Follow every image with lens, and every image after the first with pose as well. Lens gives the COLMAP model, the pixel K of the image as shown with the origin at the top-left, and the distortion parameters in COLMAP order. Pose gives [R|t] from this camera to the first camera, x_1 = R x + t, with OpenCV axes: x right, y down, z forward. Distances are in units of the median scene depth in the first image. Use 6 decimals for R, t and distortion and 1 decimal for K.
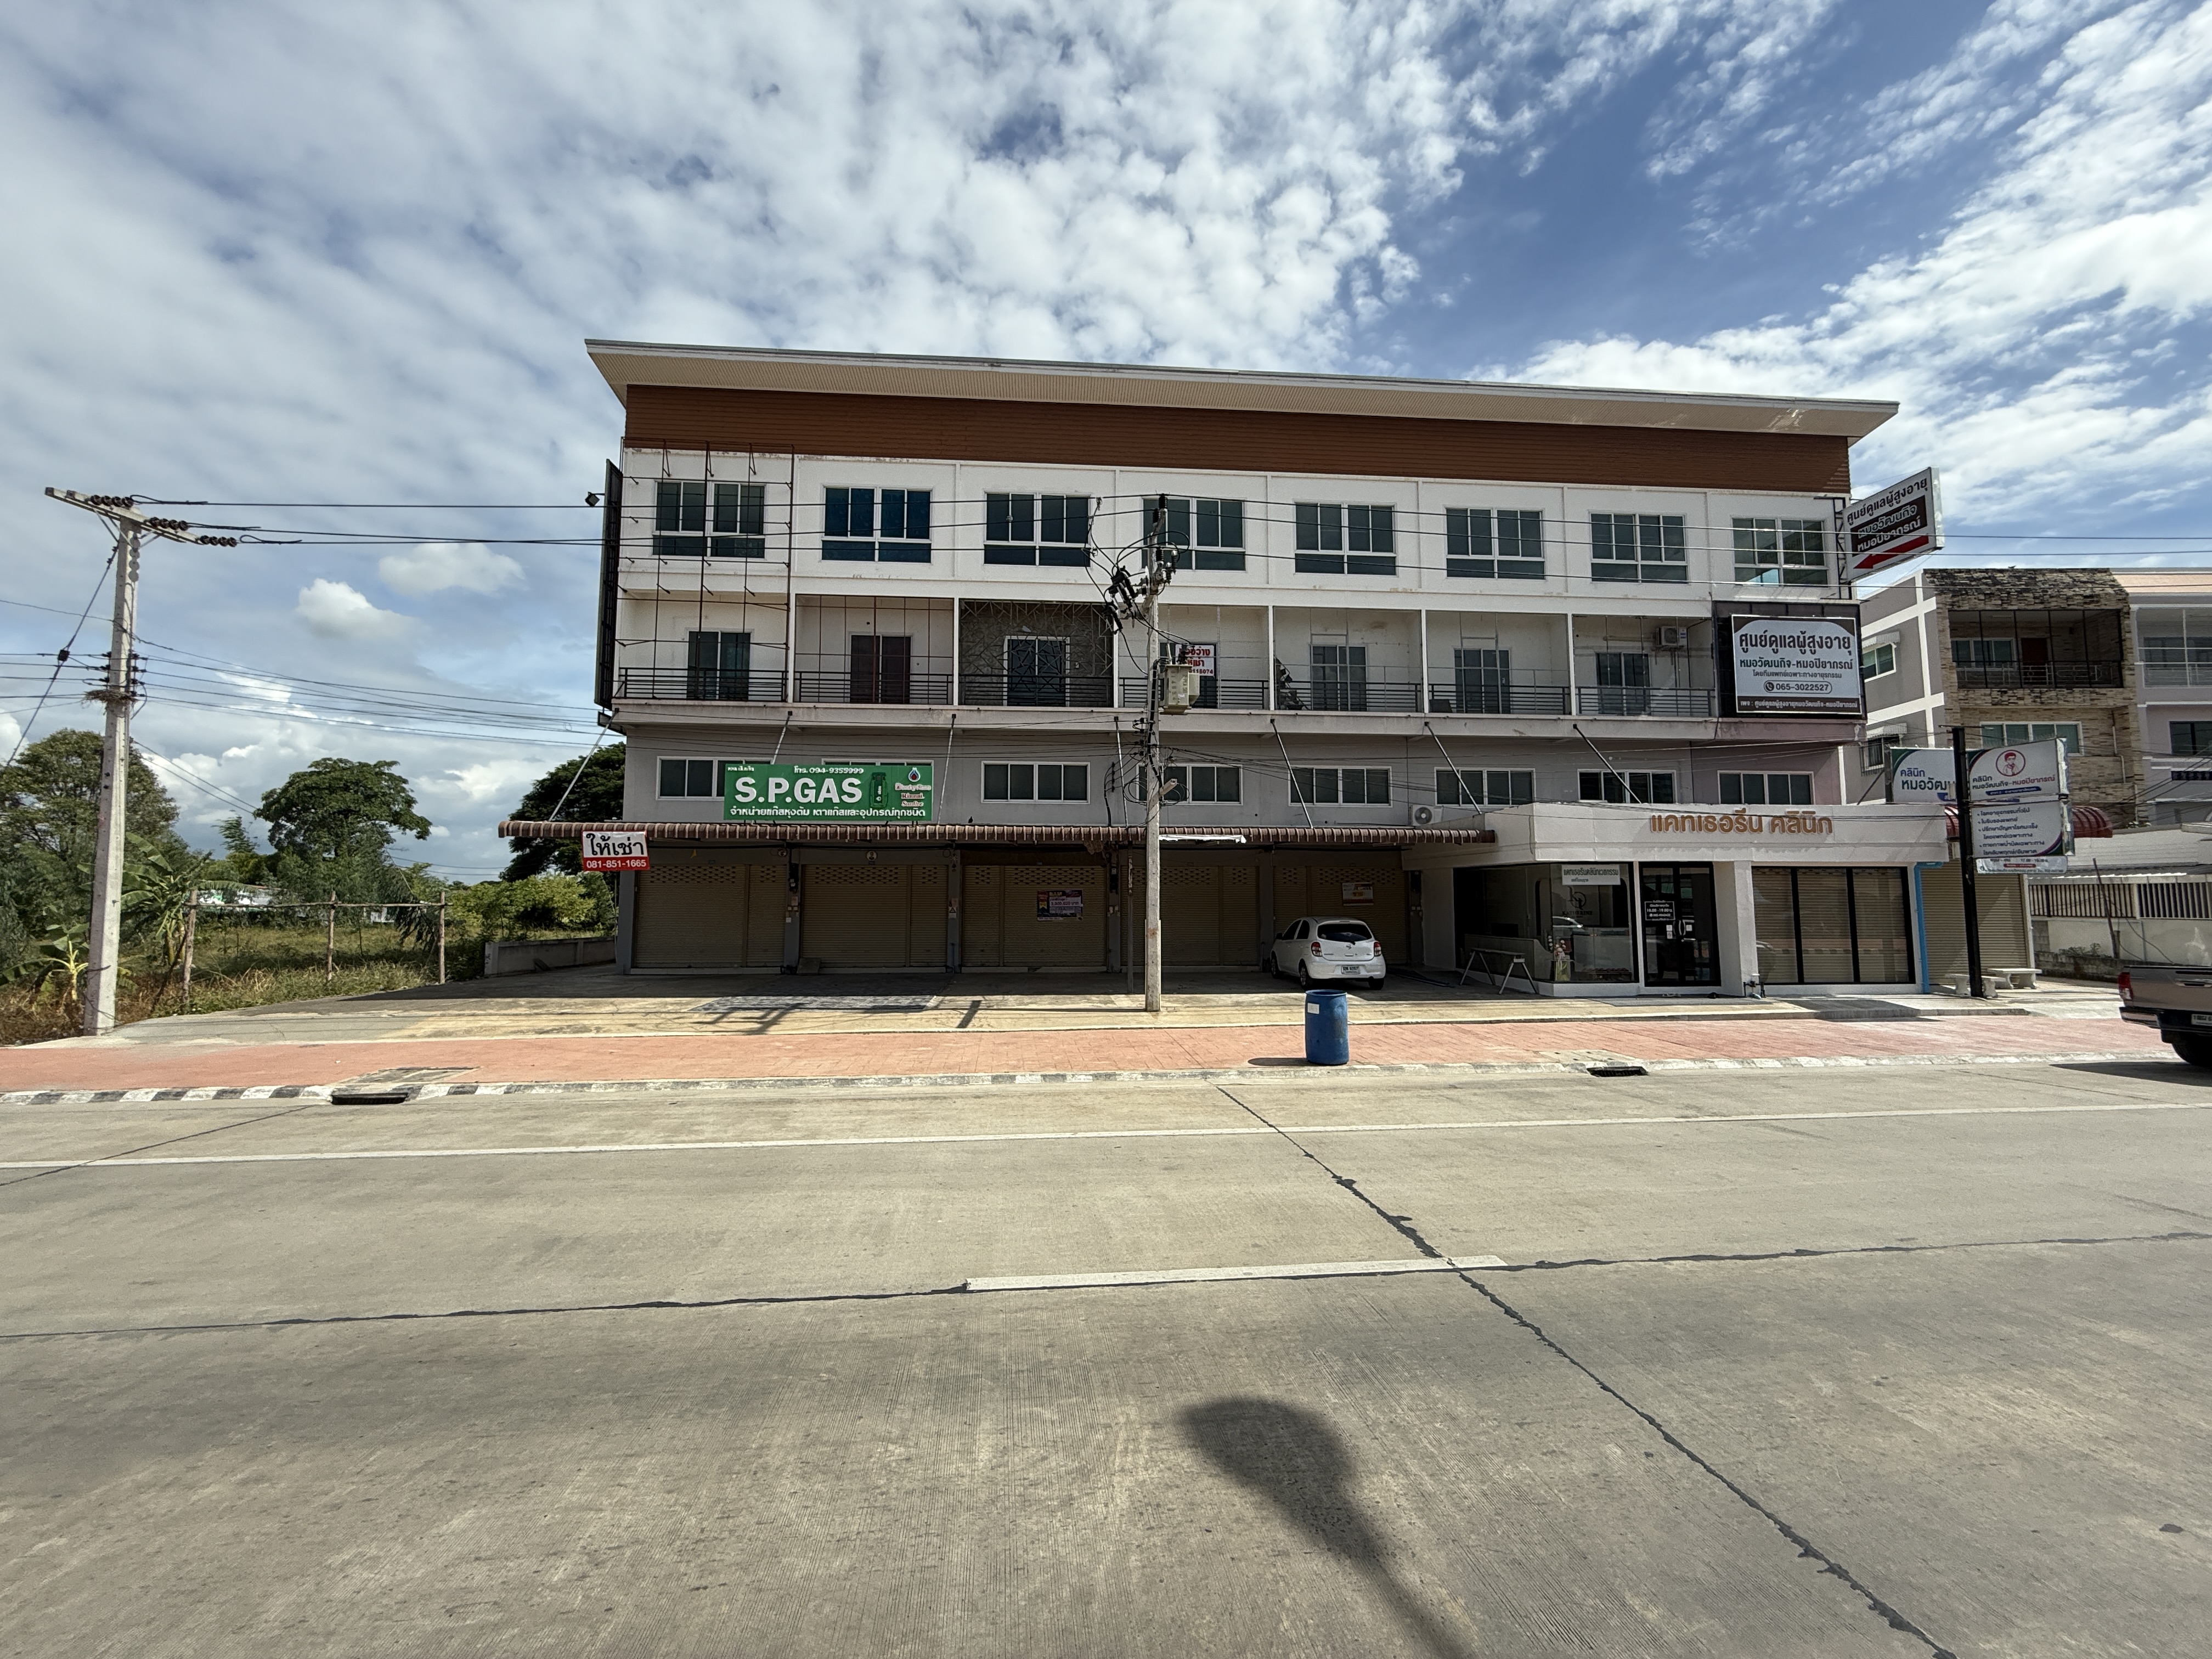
lens RADIAL K [[871.4, 0, 1106.0], [0, 871.4, 829.5], [0, 0, 1]] dist [-0.001650, -0.000396]
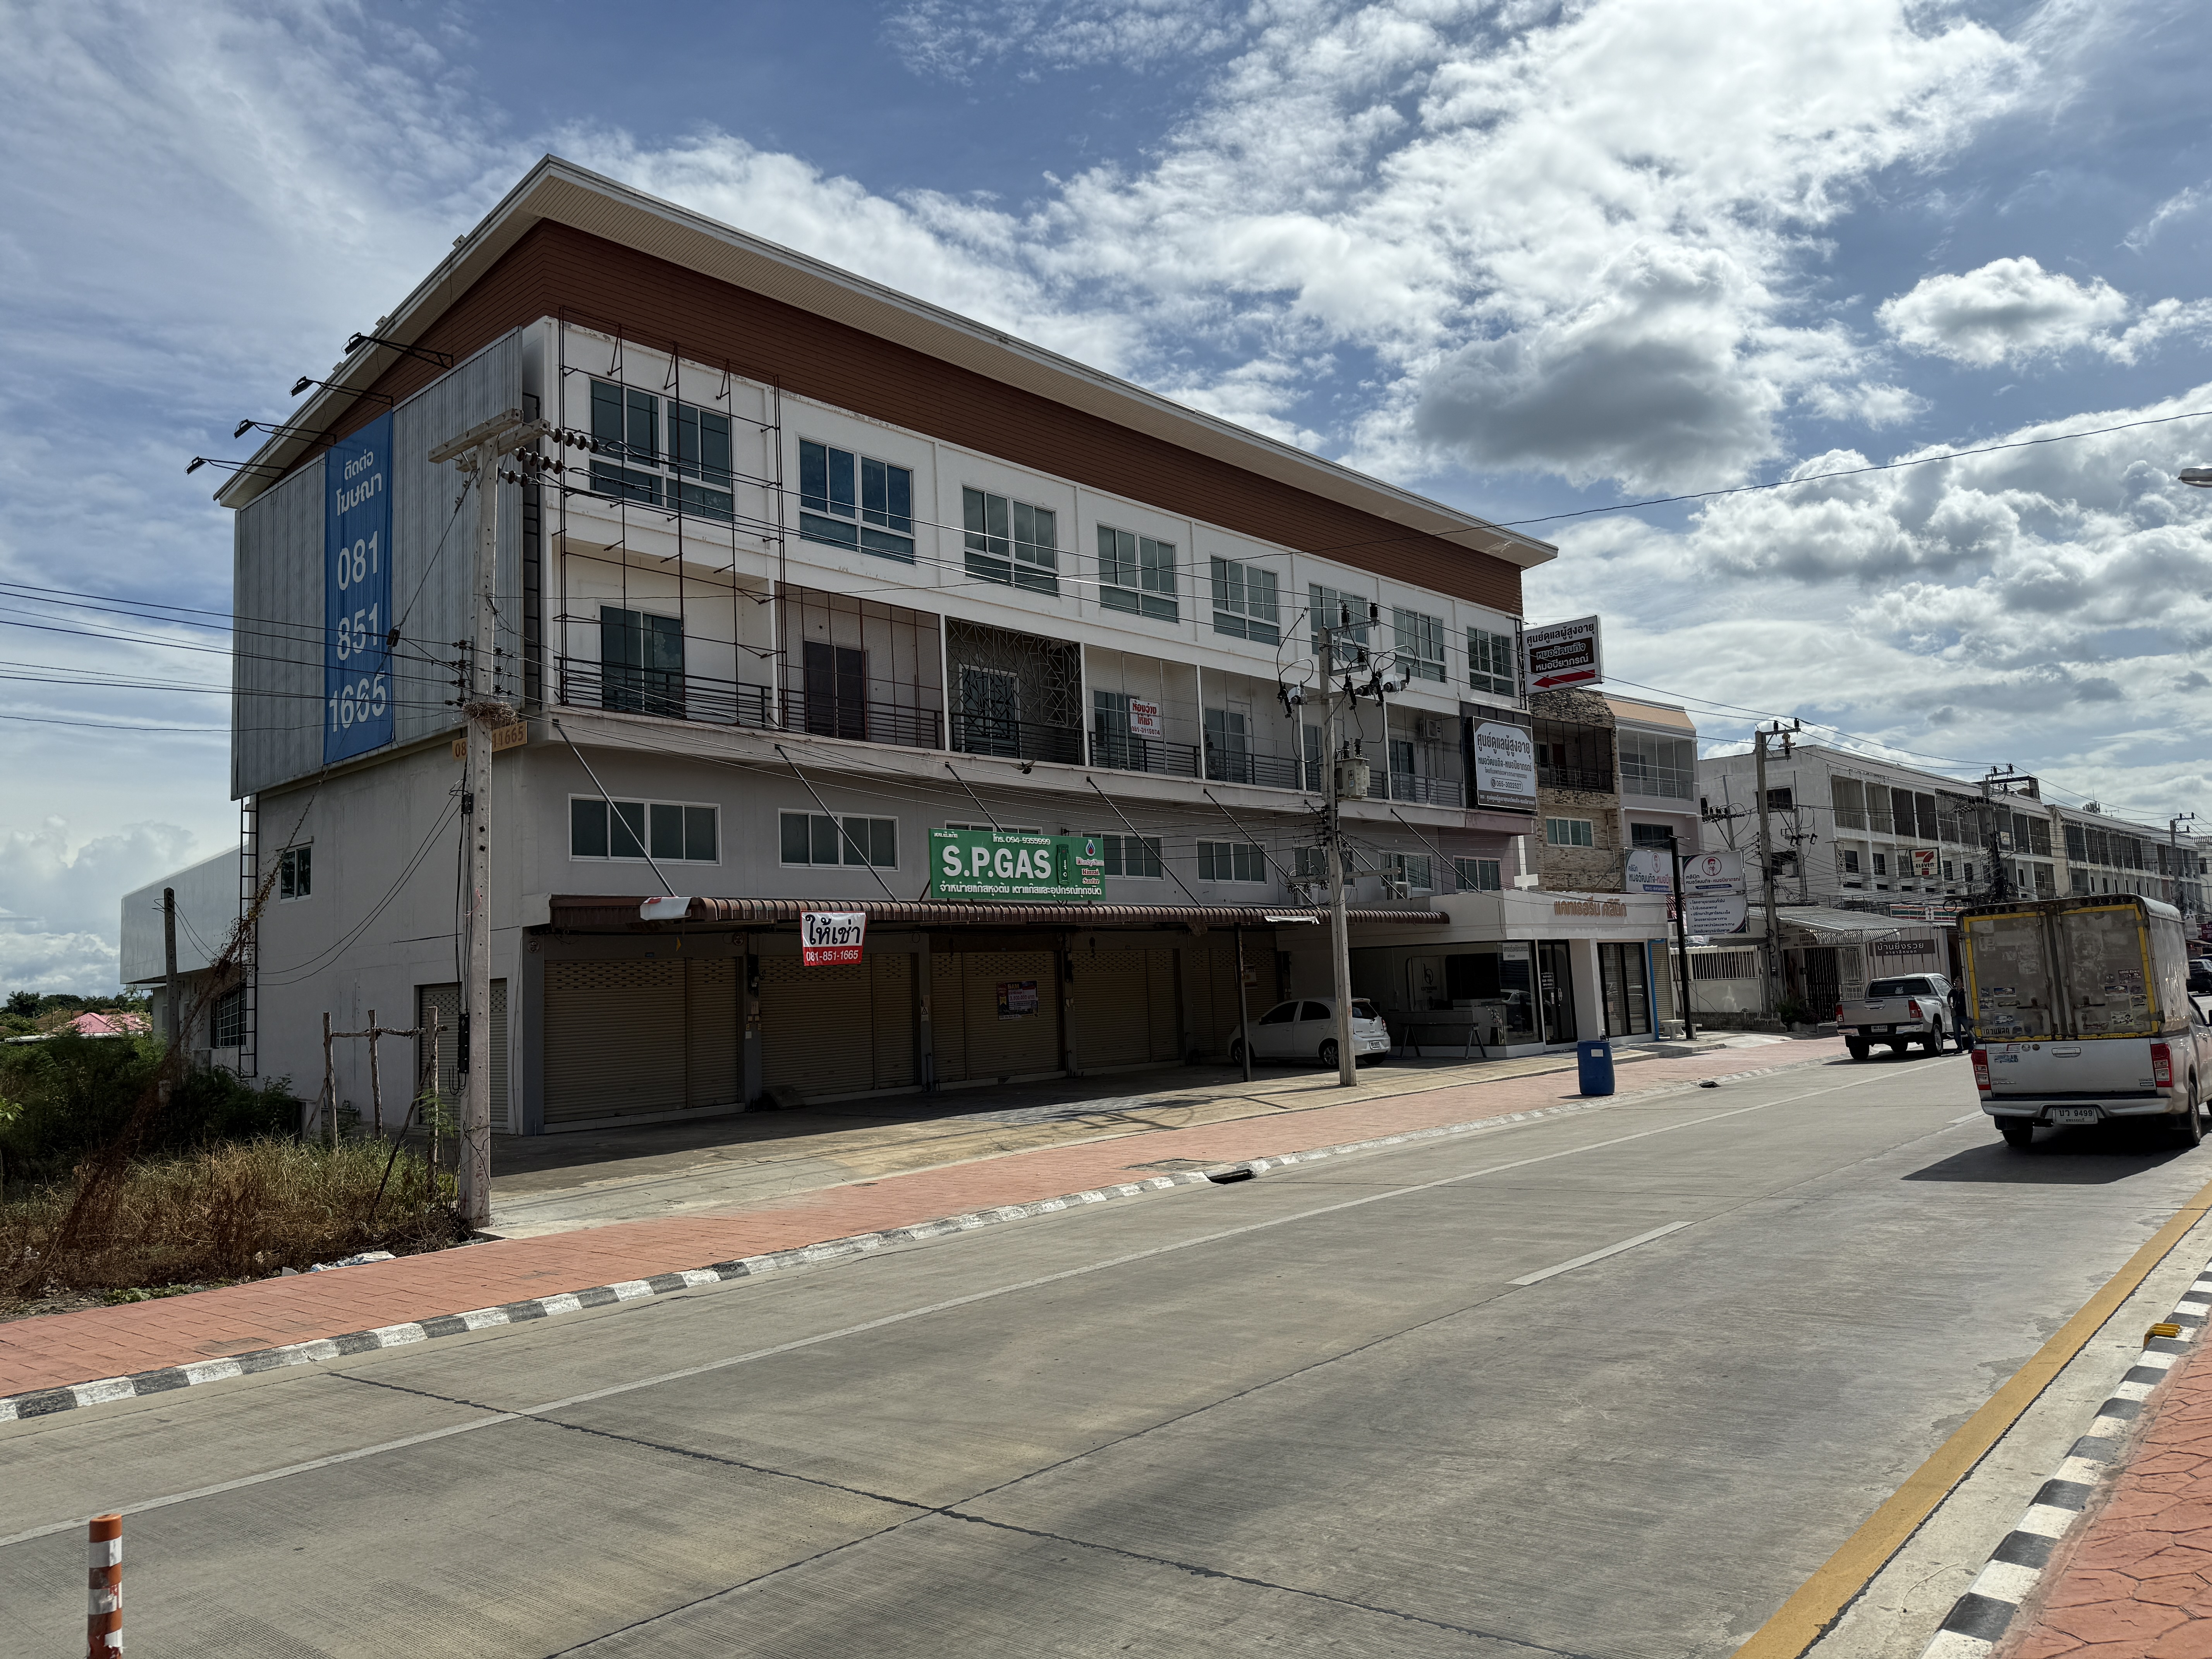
lens RADIAL K [[1508.4, 0, 1115.3], [0, 1508.4, 842.0], [0, 0, 1]] dist [0.165267, -0.259515]
pose [[0.733729, 0.033833, 0.678599, -0.963876], [-0.010293, 0.999198, -0.038688, -0.007607], [-0.679364, 0.021402, 0.733489, -0.110740]]
